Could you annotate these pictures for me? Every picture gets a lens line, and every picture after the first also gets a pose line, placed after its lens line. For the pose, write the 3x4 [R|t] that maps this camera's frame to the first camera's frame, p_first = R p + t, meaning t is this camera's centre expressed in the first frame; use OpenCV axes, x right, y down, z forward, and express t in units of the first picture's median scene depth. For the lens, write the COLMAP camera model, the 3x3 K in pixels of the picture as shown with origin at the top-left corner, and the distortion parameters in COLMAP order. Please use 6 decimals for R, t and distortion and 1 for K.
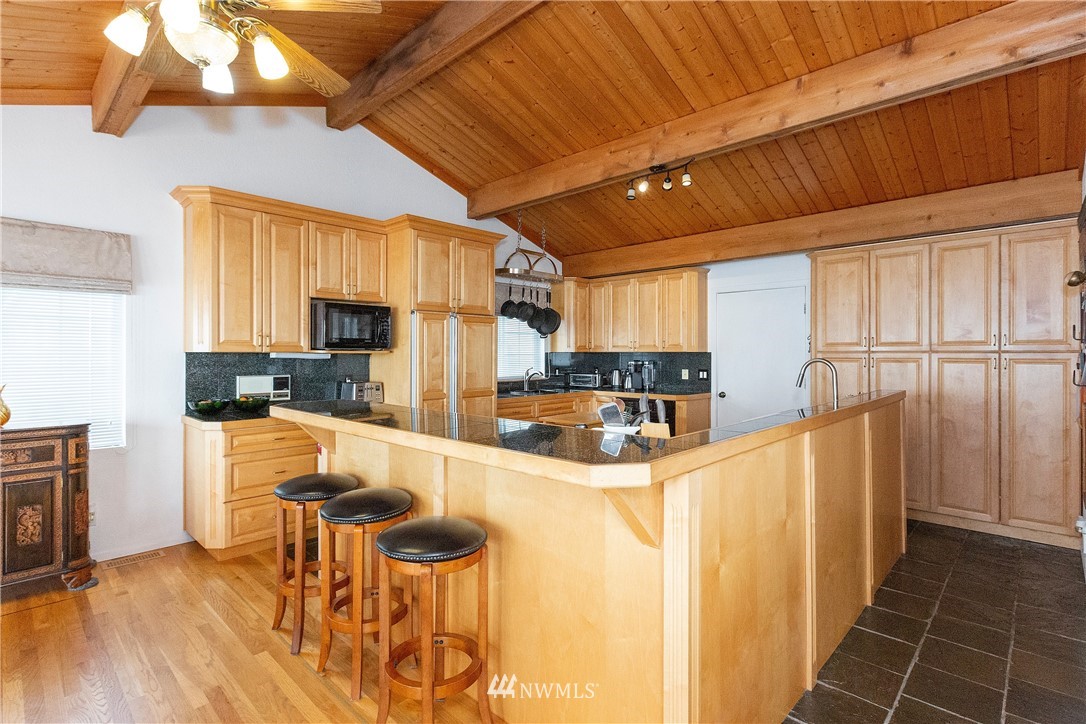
lens RADIAL K [[515.6, 0, 545.5], [0, 515.6, 356.0], [0, 0, 1]] dist [0.000879, -0.001590]
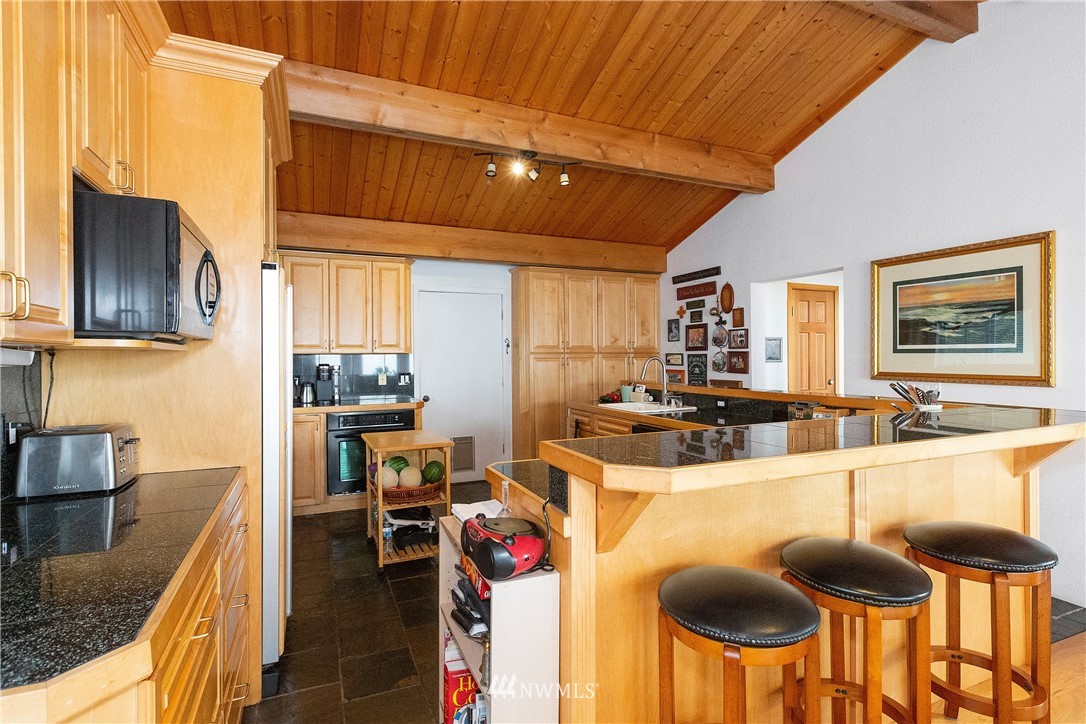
lens RADIAL K [[515.6, 0, 533.6], [0, 515.6, 357.7], [0, 0, 1]] dist [0.000879, -0.001590]
pose [[0.396400, -0.006620, 0.918054, -0.639727], [0.007247, 0.999965, 0.004081, -0.003738], [-0.918049, 0.005035, 0.396434, 0.640940]]
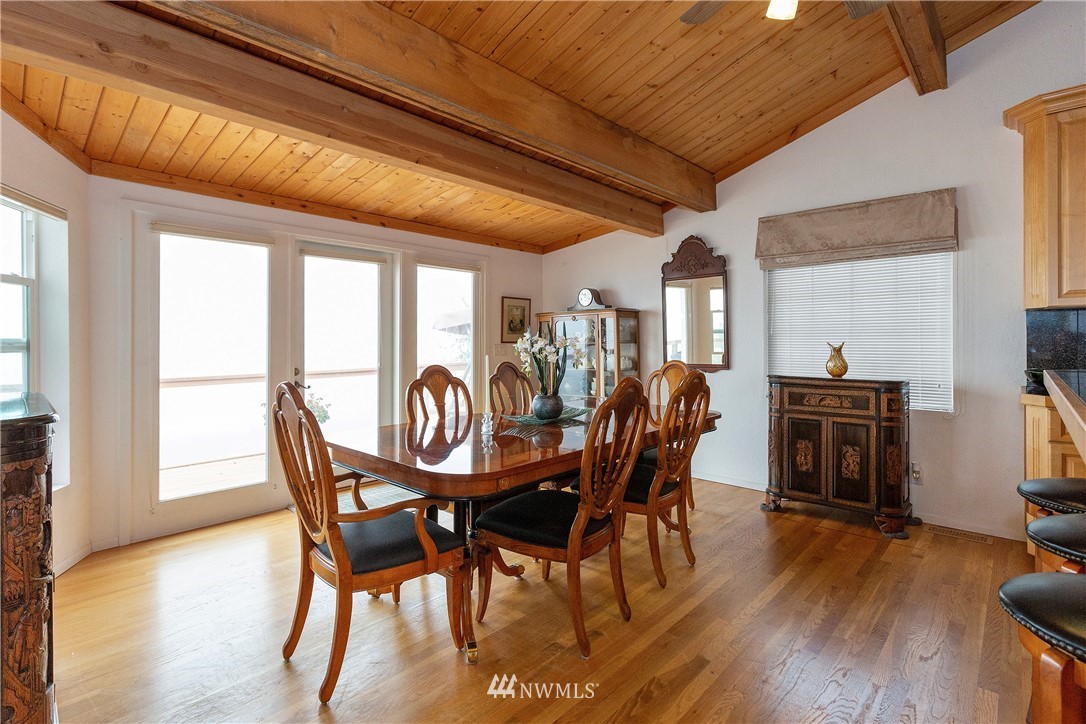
lens RADIAL K [[515.6, 0, 523.6], [0, 515.6, 341.9], [0, 0, 1]] dist [0.000879, -0.001590]
pose [[-0.008844, 0.003736, -0.999954, 0.122438], [0.000842, 0.999993, 0.003728, 0.036821], [0.999961, -0.000809, -0.008847, 0.194349]]
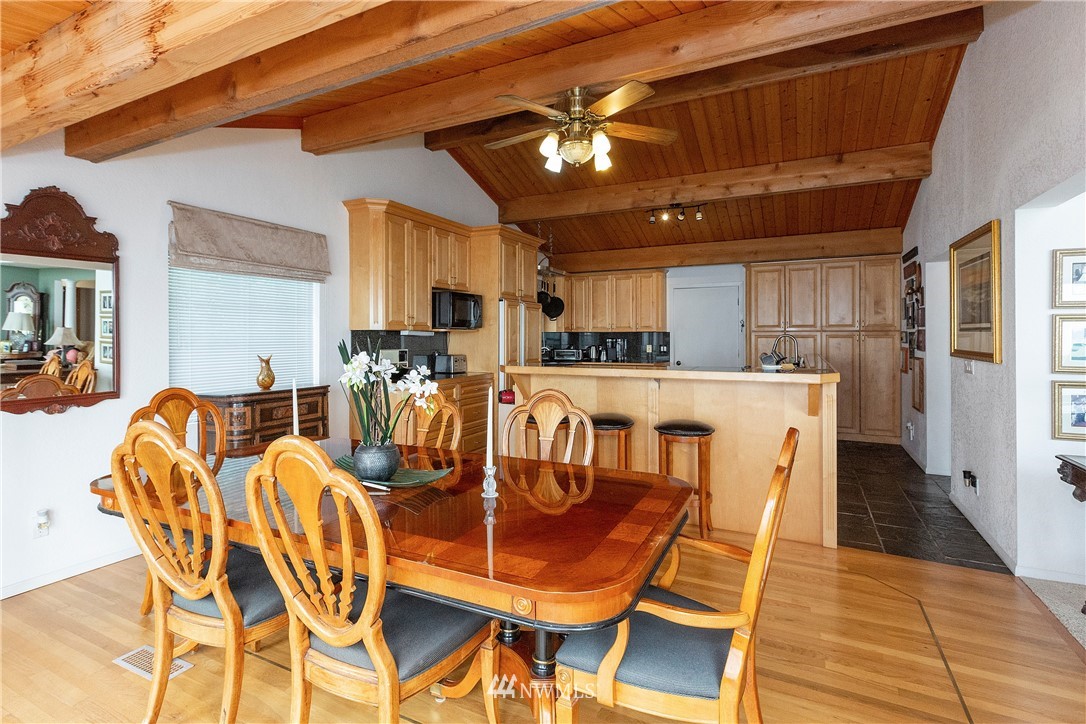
lens RADIAL K [[515.6, 0, 538.9], [0, 515.6, 339.7], [0, 0, 1]] dist [0.000879, -0.001590]
pose [[0.956864, -0.003391, 0.290517, -0.588439], [0.002833, 0.999993, 0.002341, 0.012782], [-0.290523, -0.001417, 0.956867, -0.290623]]
